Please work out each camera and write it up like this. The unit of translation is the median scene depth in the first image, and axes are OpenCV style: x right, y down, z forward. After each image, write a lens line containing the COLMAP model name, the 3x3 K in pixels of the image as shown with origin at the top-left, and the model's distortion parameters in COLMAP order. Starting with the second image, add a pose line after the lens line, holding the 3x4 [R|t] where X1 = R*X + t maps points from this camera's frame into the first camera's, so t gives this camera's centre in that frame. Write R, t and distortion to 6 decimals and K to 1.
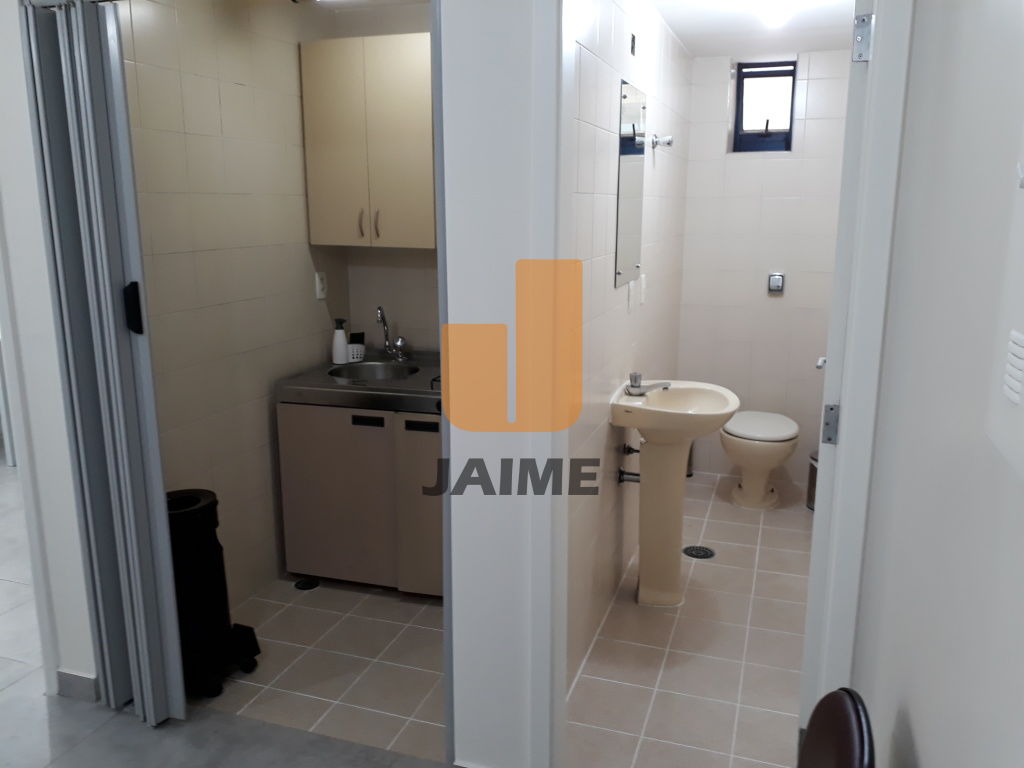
lens RADIAL K [[811.1, 0, 512.0], [0, 811.1, 384.0], [0, 0, 1]] dist [0.128649, 0.000867]
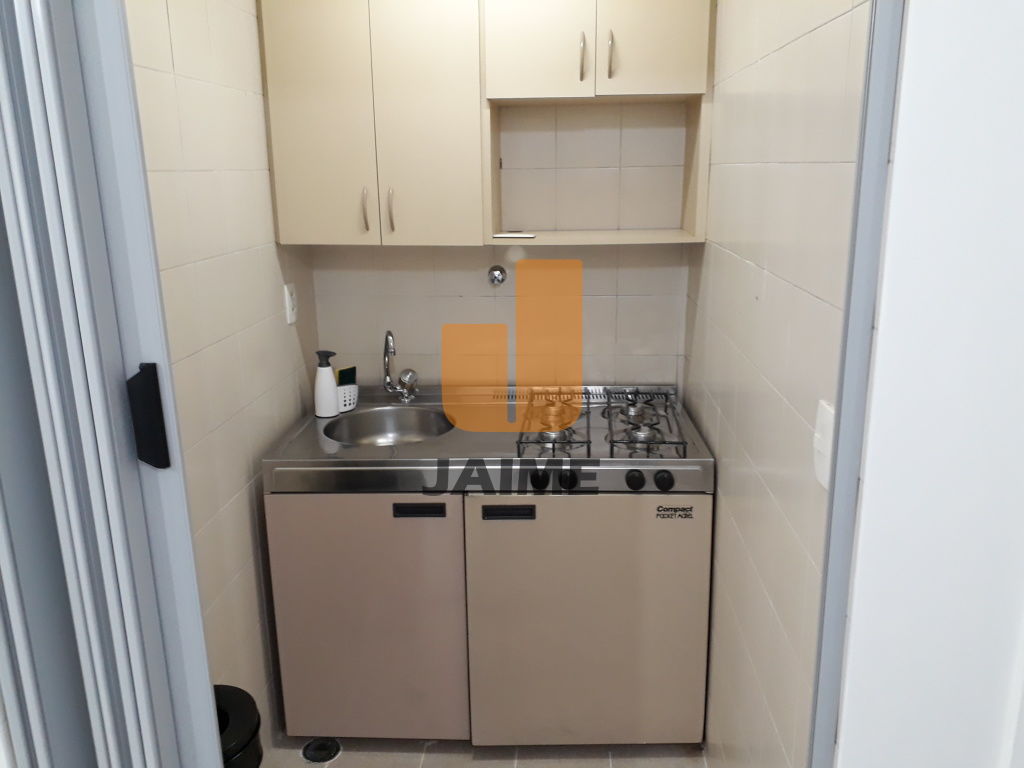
lens RADIAL K [[800.8, 0, 512.0], [0, 800.8, 384.0], [0, 0, 1]] dist [0.050681, 0.000091]
pose [[0.961382, -0.078117, 0.263897, -0.245336], [0.065888, 0.996316, 0.054894, -0.080872], [-0.267213, -0.035387, 0.962988, 0.319502]]
